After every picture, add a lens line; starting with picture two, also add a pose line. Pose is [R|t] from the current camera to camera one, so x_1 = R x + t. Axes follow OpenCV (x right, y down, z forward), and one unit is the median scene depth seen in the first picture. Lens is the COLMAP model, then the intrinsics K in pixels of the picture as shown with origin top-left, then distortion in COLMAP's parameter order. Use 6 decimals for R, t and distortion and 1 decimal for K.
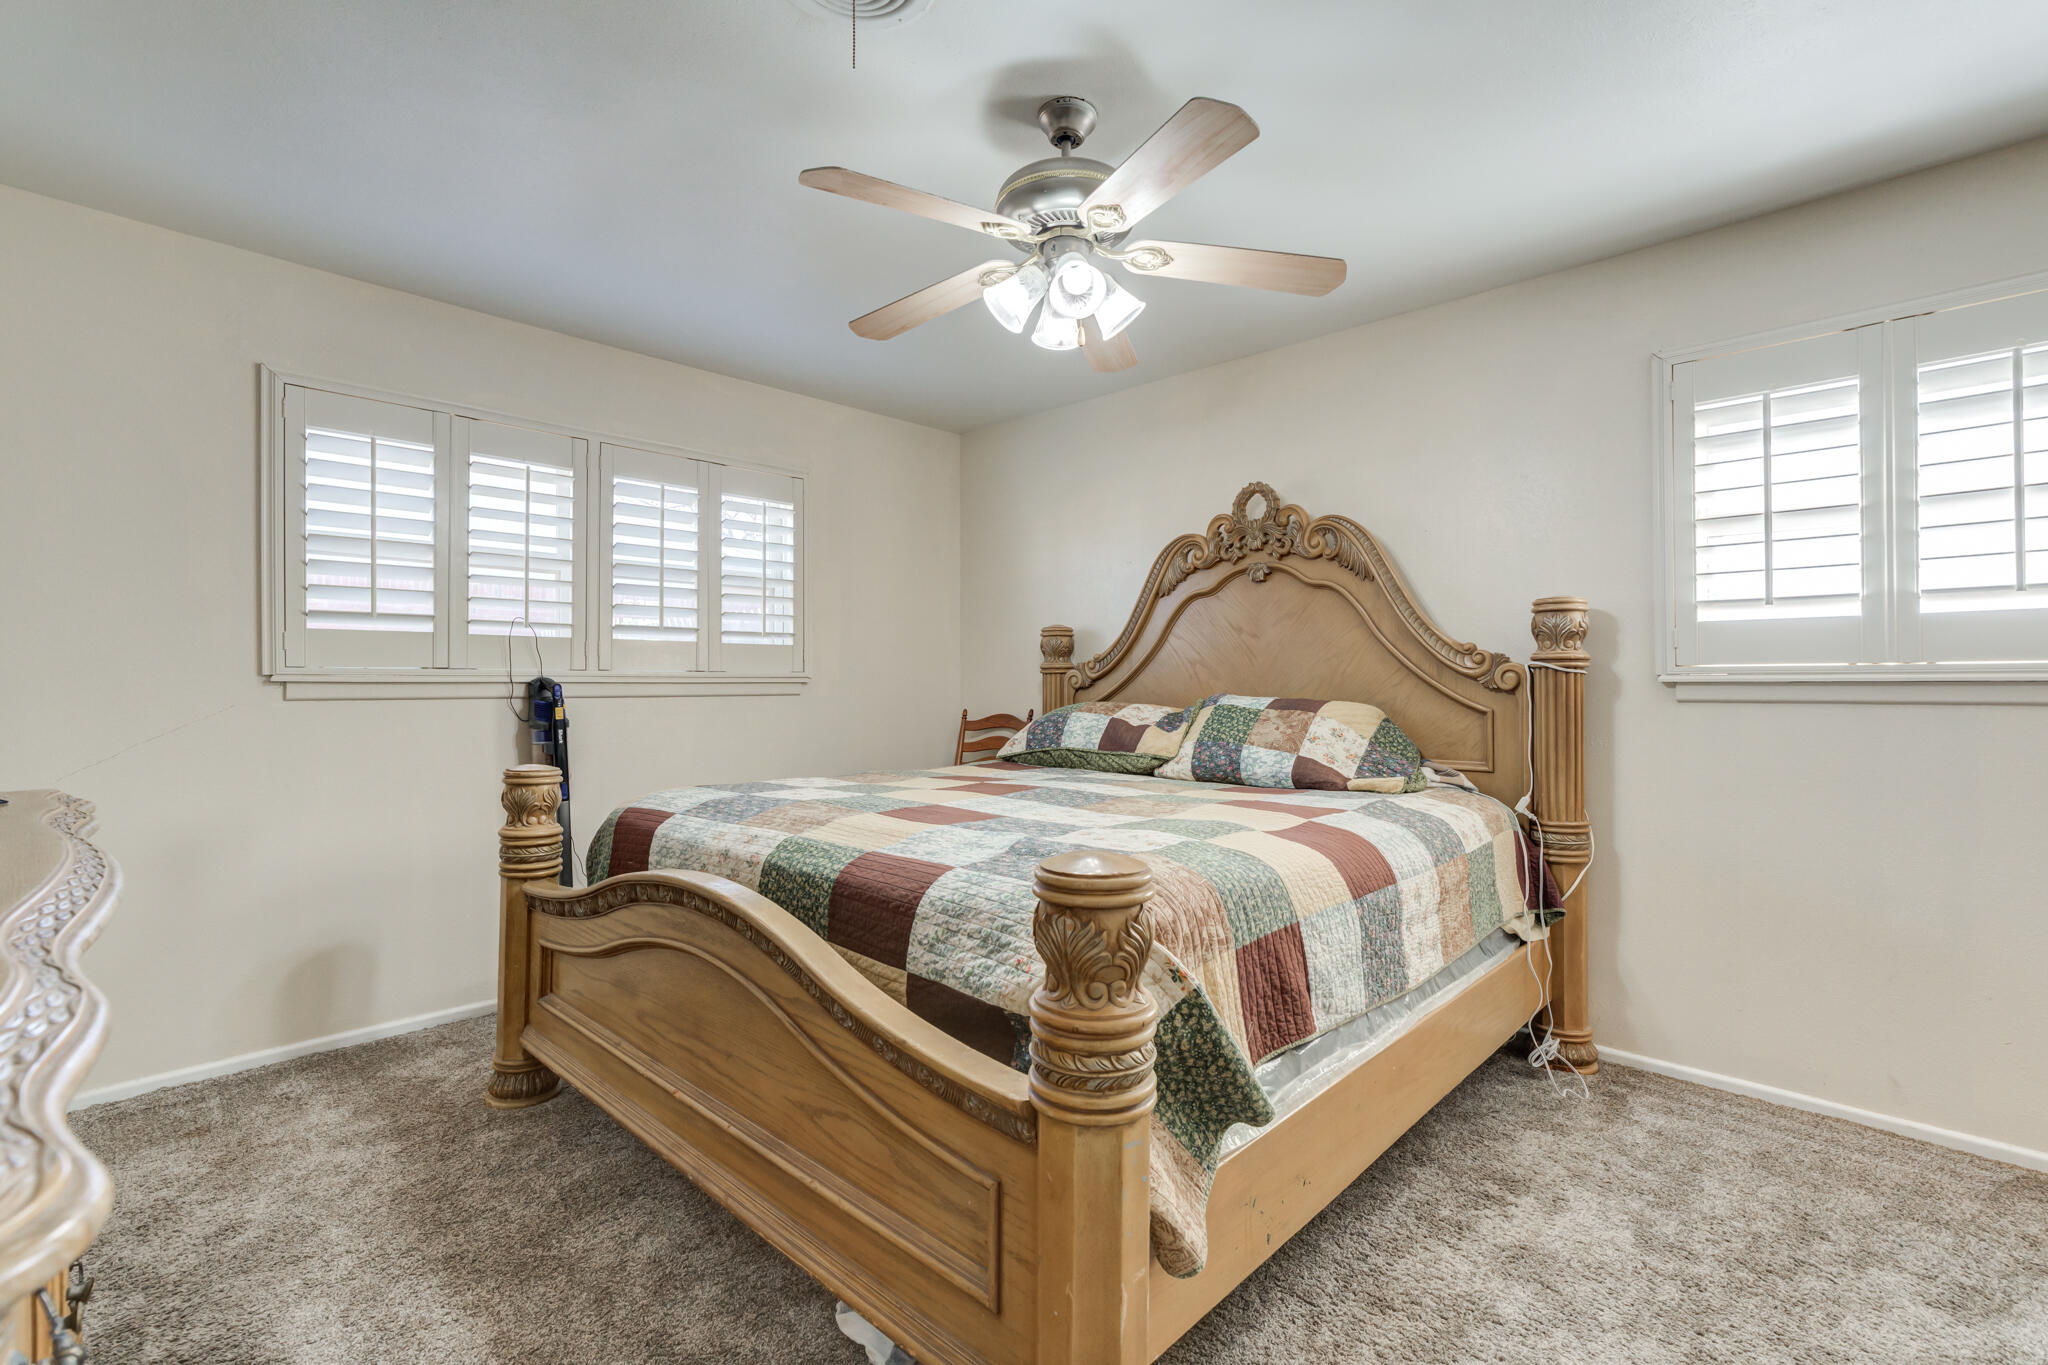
lens RADIAL K [[930.2, 0, 1025.1], [0, 930.2, 669.4], [0, 0, 1]] dist [-0.021187, 0.018677]
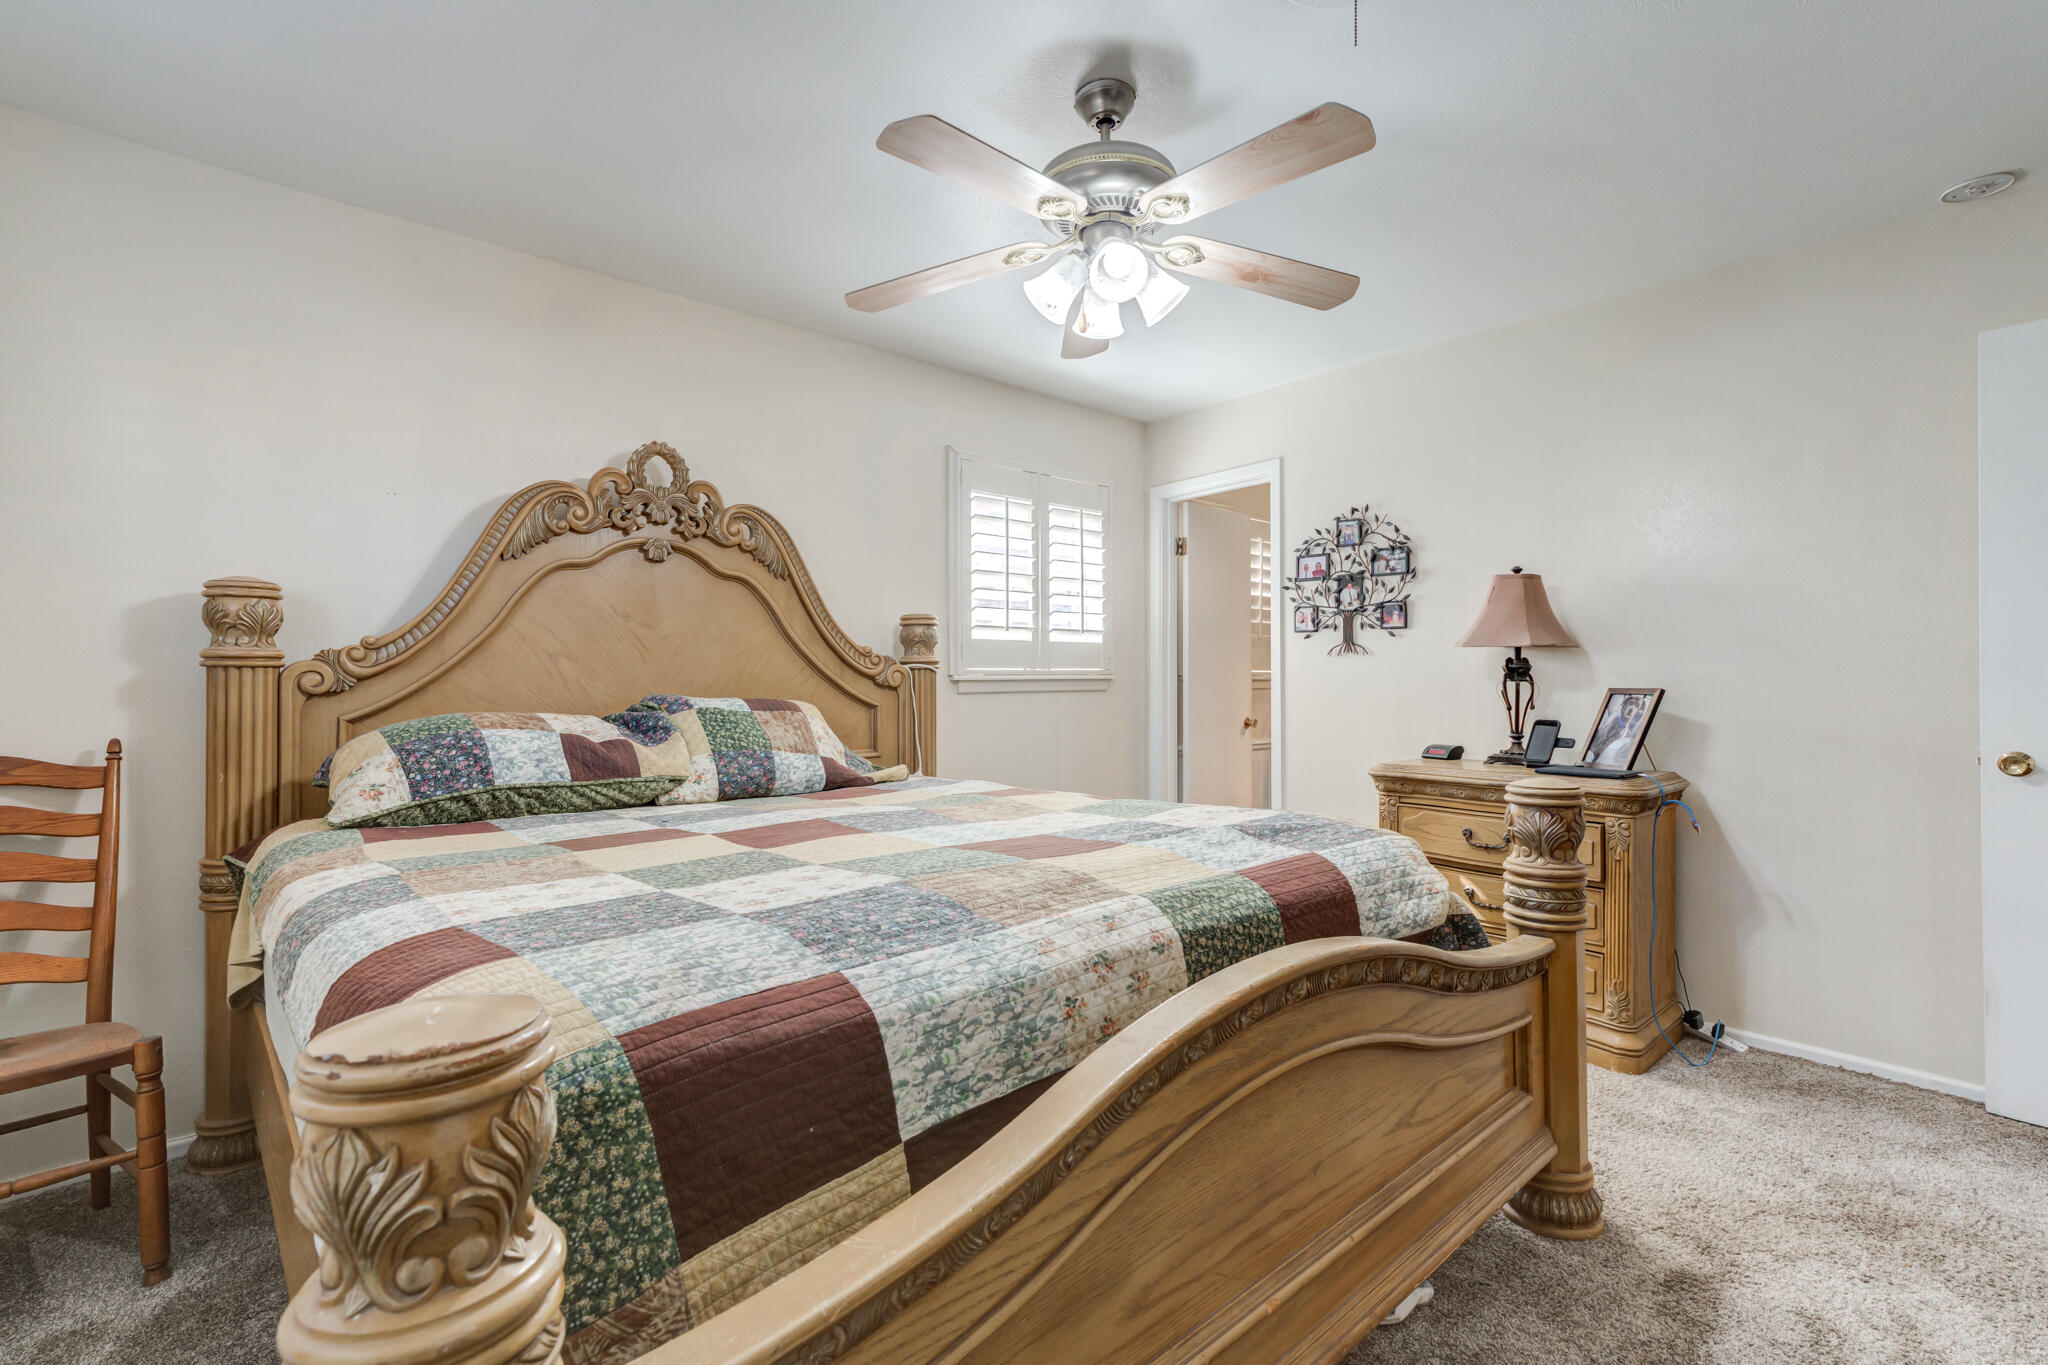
lens RADIAL K [[938.9, 0, 1025.2], [0, 938.9, 672.7], [0, 0, 1]] dist [-0.012471, 0.013246]
pose [[0.076364, 0.008687, 0.997042, -0.621520], [-0.009500, 0.999923, -0.007984, 0.010664], [-0.997035, -0.008863, 0.076440, 0.664215]]
